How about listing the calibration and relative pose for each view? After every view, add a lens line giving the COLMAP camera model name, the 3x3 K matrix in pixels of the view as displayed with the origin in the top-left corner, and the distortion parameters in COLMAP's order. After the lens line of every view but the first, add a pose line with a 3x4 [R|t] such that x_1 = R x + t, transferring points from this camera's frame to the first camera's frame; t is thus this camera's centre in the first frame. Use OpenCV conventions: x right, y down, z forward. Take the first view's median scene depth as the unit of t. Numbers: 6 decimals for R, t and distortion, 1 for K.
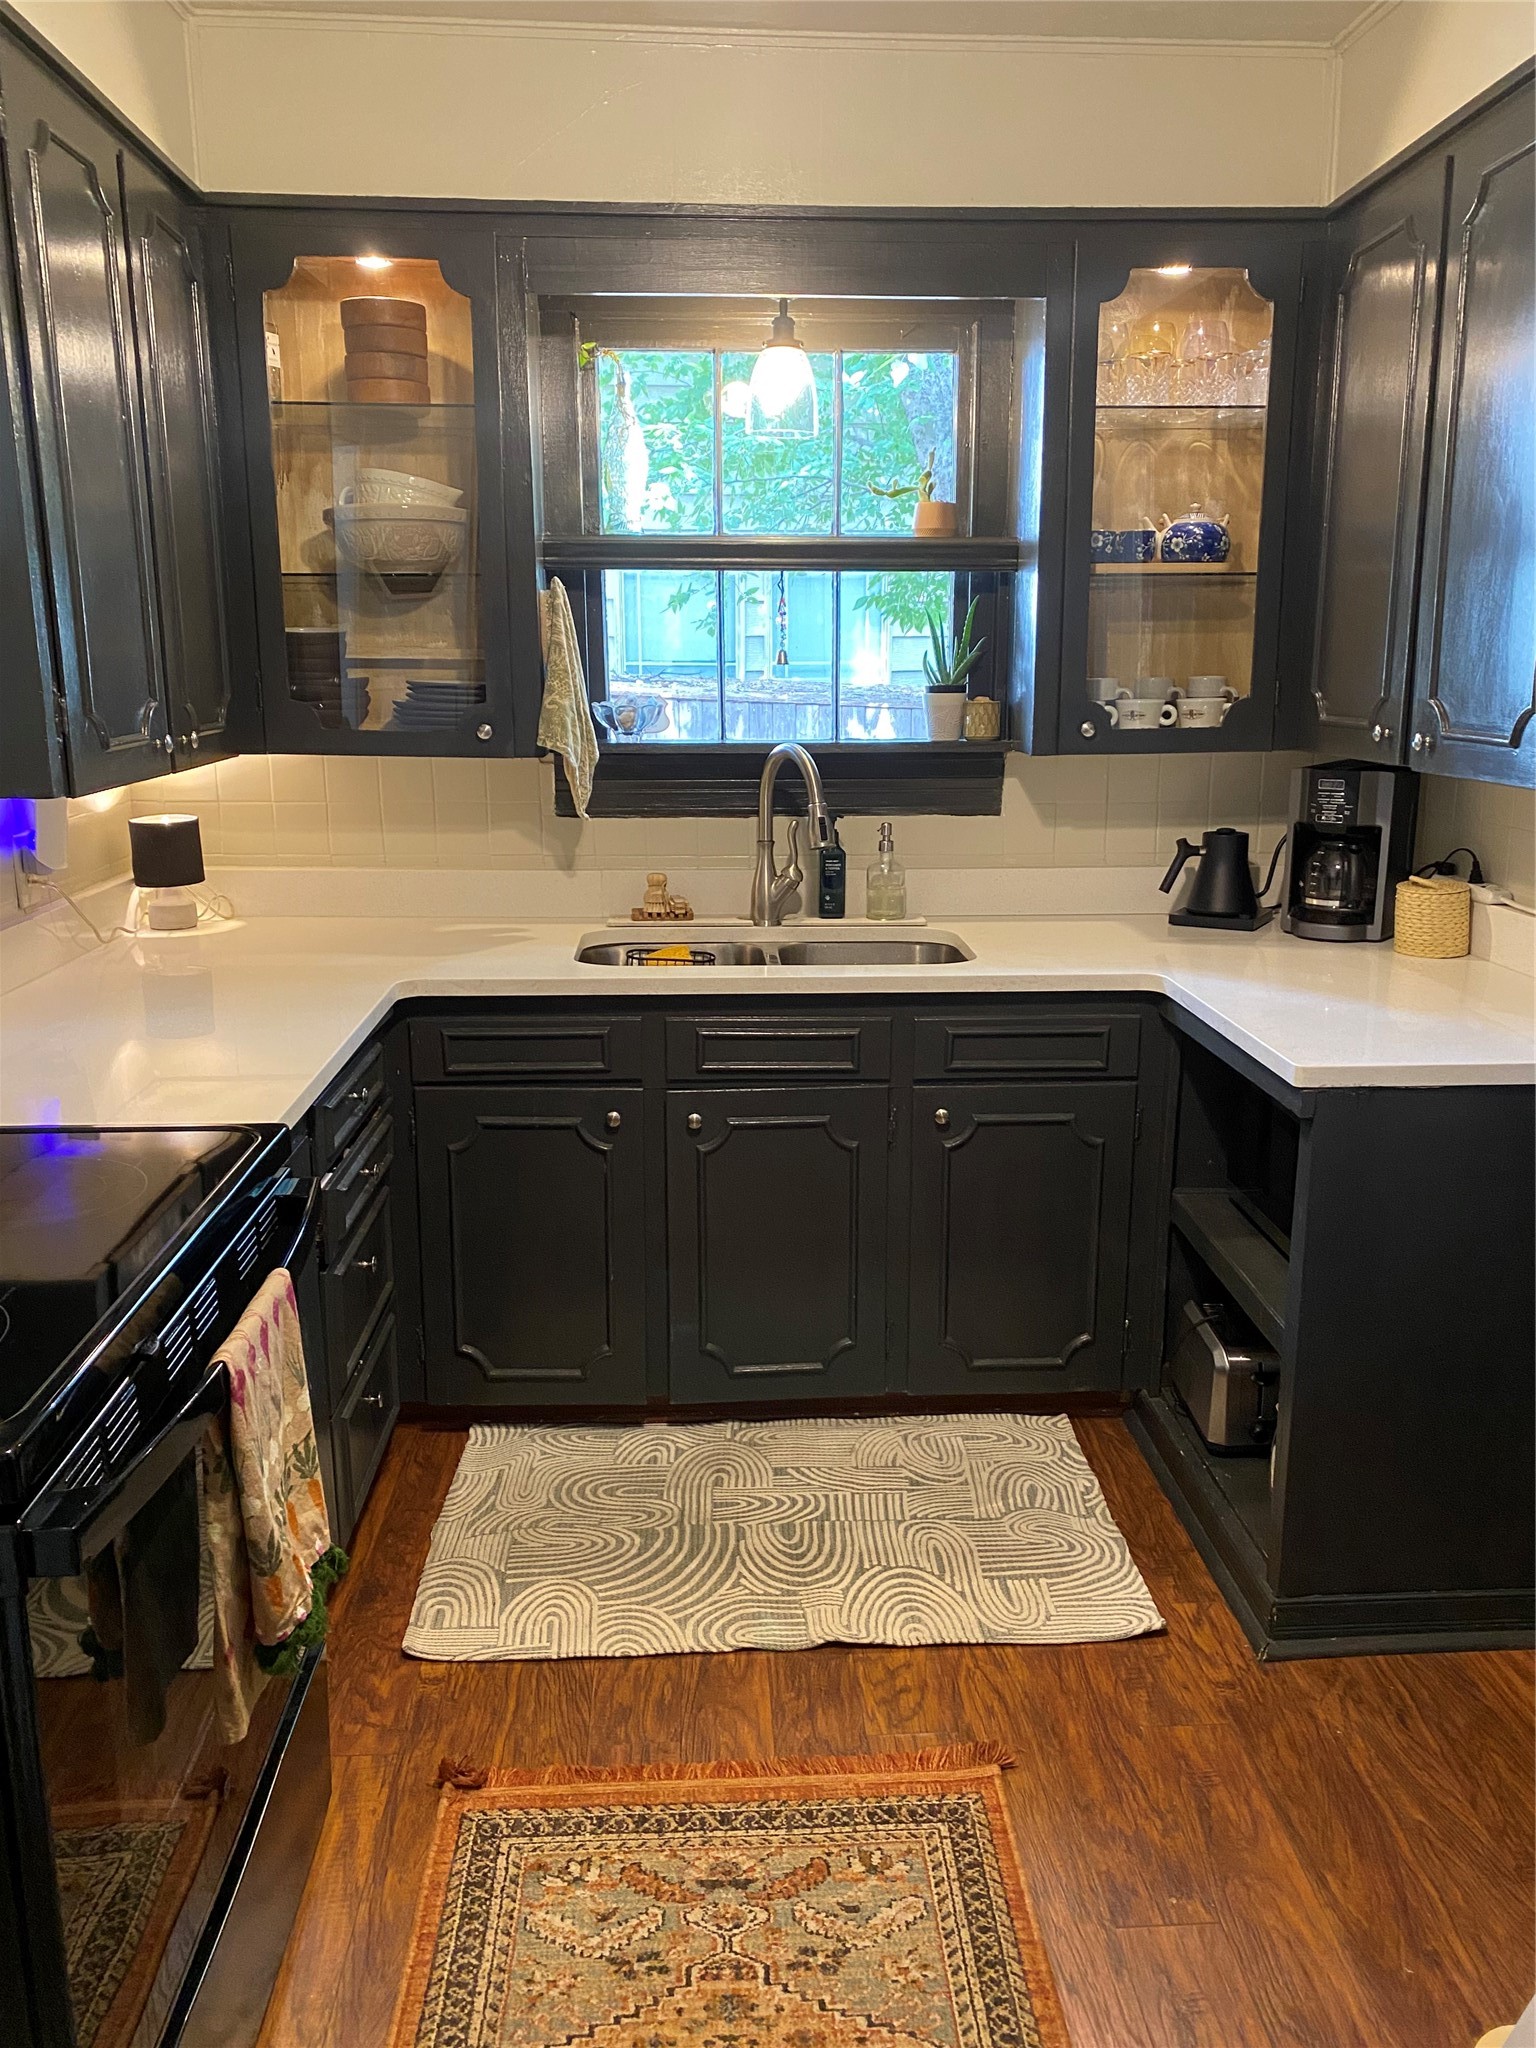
lens RADIAL K [[1582.1, 0, 762.1], [0, 1582.1, 1012.7], [0, 0, 1]] dist [0.002257, -0.044889]
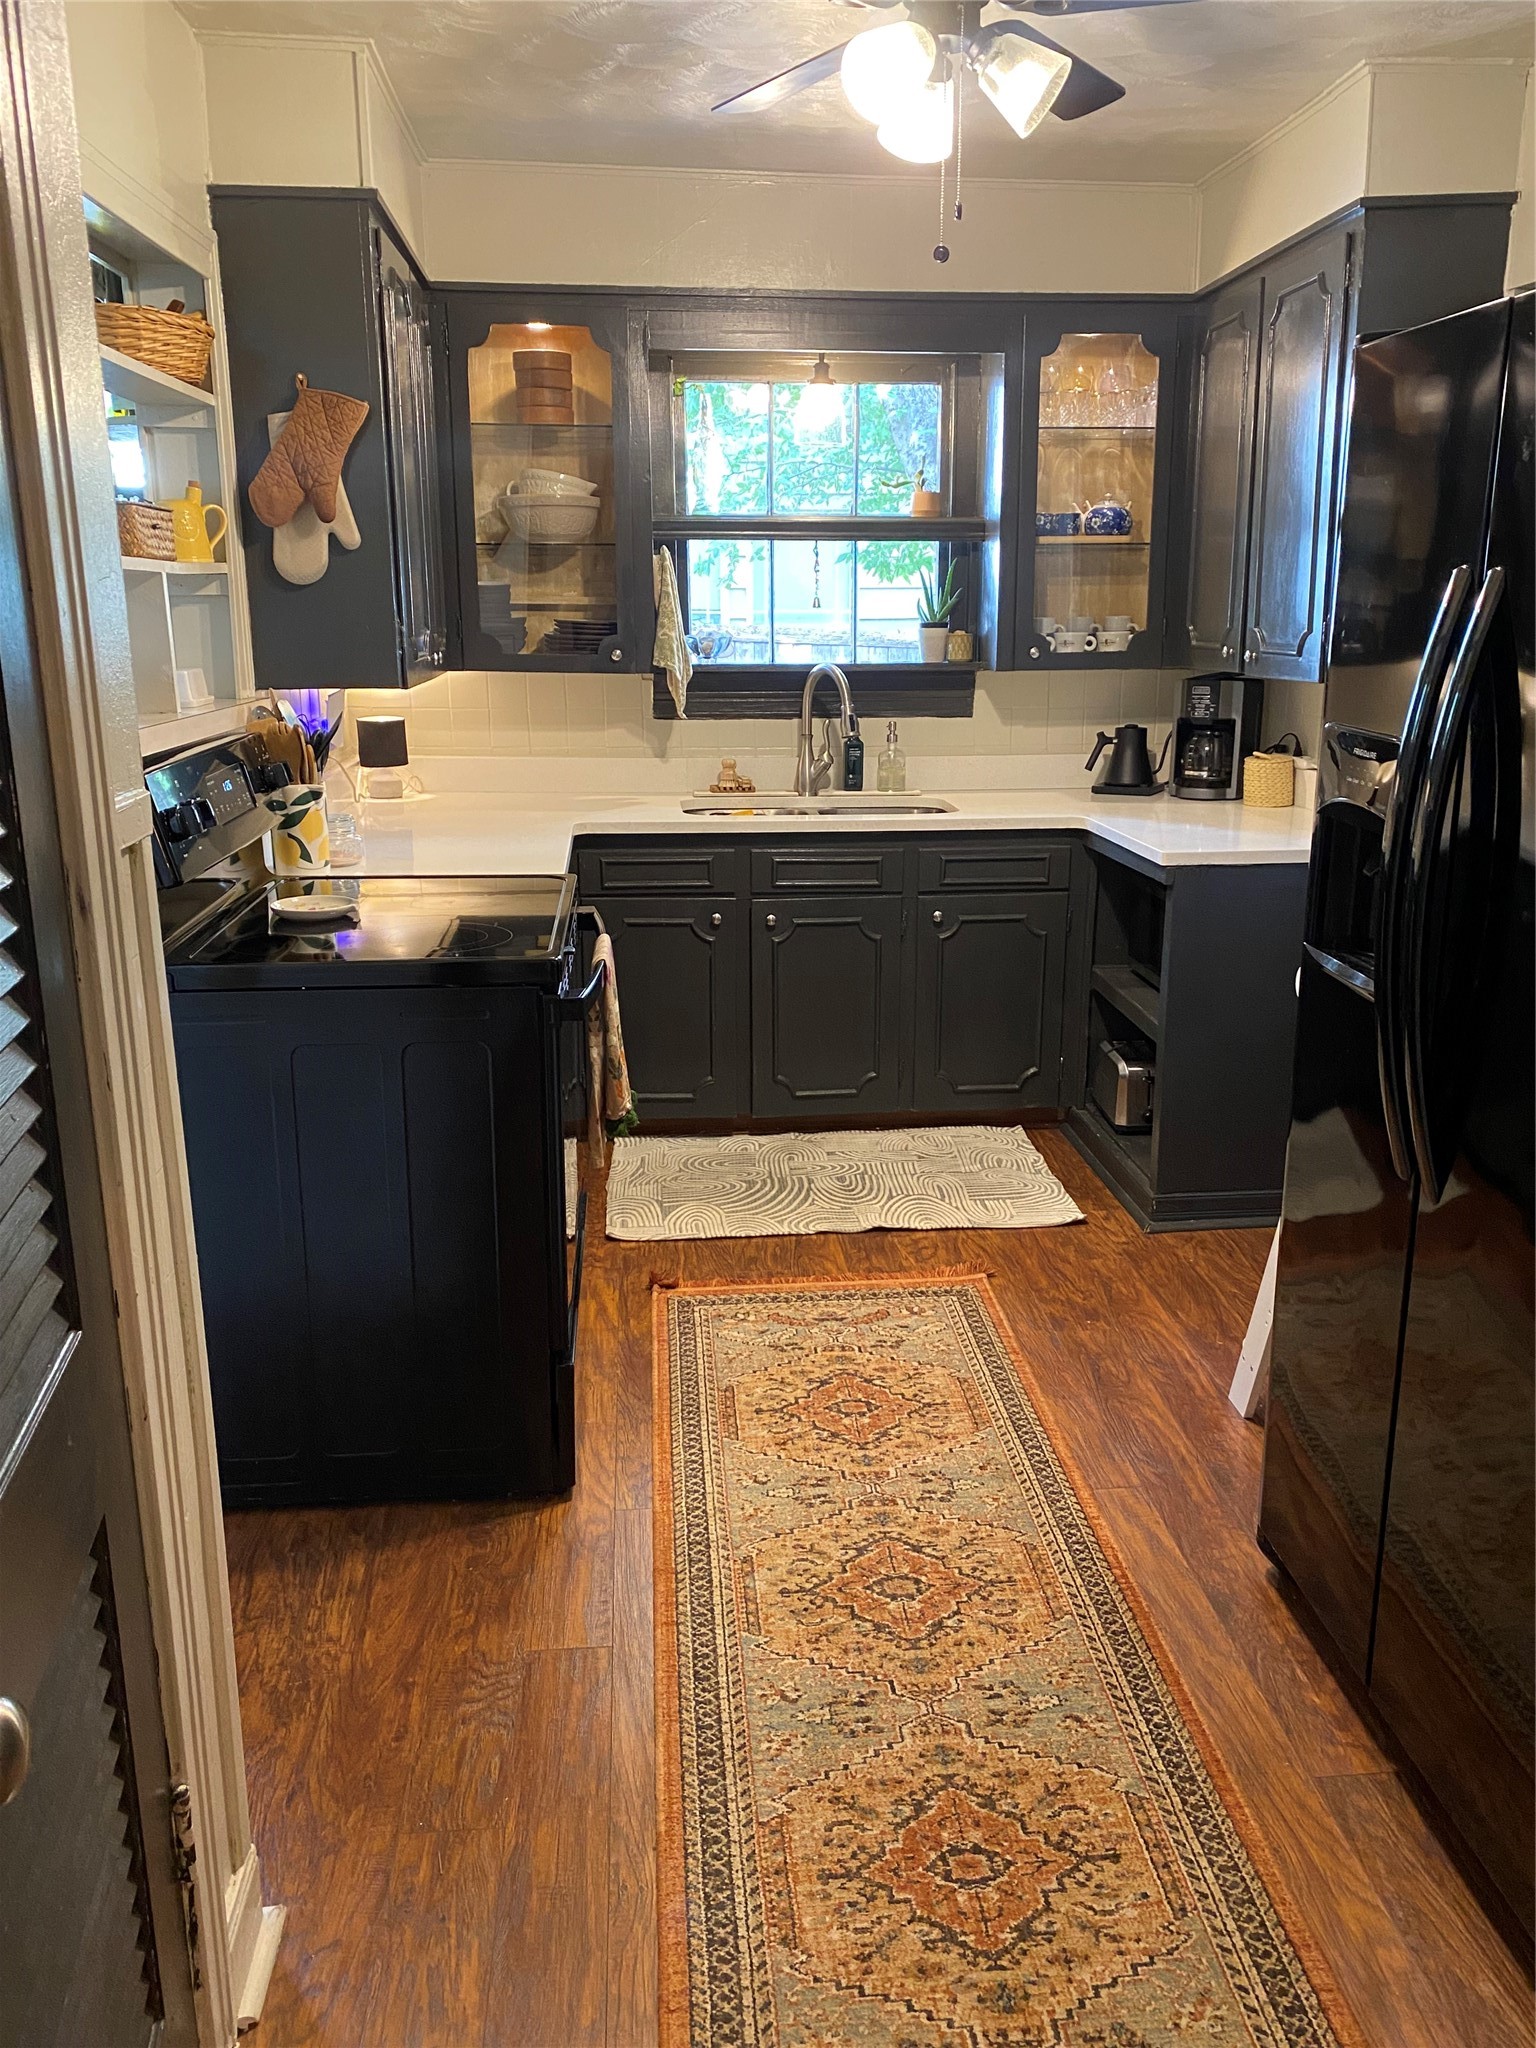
lens RADIAL K [[1582.1, 0, 768.5], [0, 1582.1, 1023.5], [0, 0, 1]] dist [0.002257, -0.044889]
pose [[0.999201, -0.011523, 0.038276, -0.098362], [0.010177, 0.999329, 0.035199, 0.109130], [-0.038656, -0.034781, 0.998647, -0.457199]]
